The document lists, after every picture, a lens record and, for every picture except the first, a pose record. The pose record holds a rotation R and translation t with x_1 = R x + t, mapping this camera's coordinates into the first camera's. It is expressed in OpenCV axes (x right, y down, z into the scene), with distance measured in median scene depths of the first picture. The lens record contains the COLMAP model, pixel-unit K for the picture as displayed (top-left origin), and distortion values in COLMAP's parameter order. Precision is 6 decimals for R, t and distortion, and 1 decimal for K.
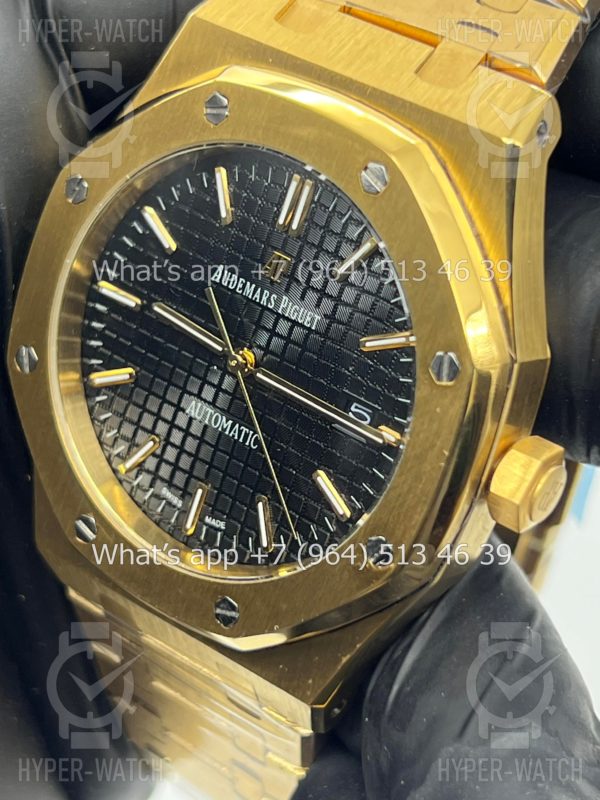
lens RADIAL K [[1924.4, 0, 287.6], [0, 1924.4, 415.6], [0, 0, 1]] dist [0.115954, 0.000000]
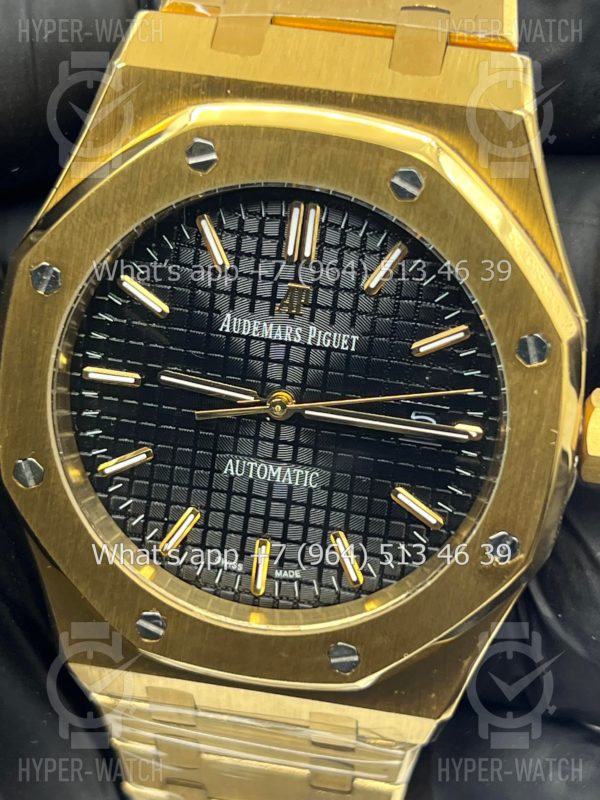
lens RADIAL K [[1924.4, 0, 302.8], [0, 1924.4, 398.0], [0, 0, 1]] dist [0.115954, 0.000000]
pose [[0.885856, -0.296084, 0.357201, -0.356078], [0.283301, 0.954899, 0.088933, -0.113614], [-0.367423, 0.022414, 0.929784, 0.110899]]
